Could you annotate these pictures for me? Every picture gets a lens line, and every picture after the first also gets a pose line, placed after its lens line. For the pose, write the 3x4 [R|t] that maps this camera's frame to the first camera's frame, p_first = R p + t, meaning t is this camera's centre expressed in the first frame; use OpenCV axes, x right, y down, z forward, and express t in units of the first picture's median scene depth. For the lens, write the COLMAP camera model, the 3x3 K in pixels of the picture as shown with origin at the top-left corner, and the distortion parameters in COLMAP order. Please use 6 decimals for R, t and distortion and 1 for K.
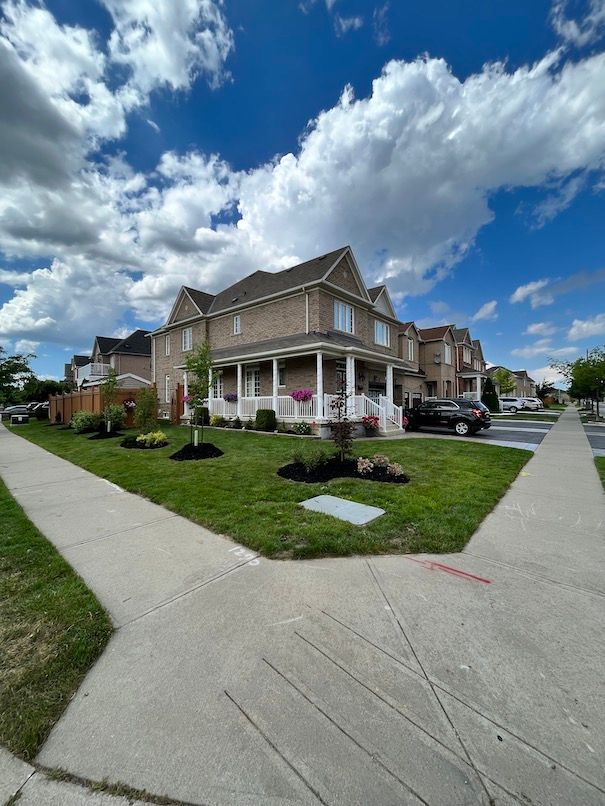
lens RADIAL K [[323.6, 0, 303.6], [0, 323.6, 403.3], [0, 0, 1]] dist [-0.003076, -0.000007]
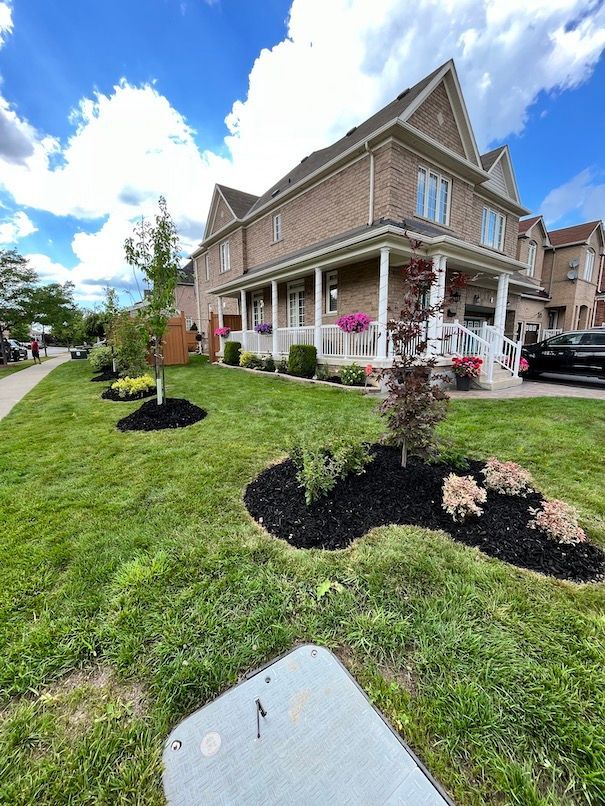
lens RADIAL K [[323.6, 0, 304.8], [0, 323.6, 398.9], [0, 0, 1]] dist [-0.003076, -0.000007]
pose [[0.973445, 0.043201, -0.224810, 0.041660], [-0.001752, 0.983409, 0.181392, 0.006360], [0.228916, -0.176181, 0.957370, 0.286787]]
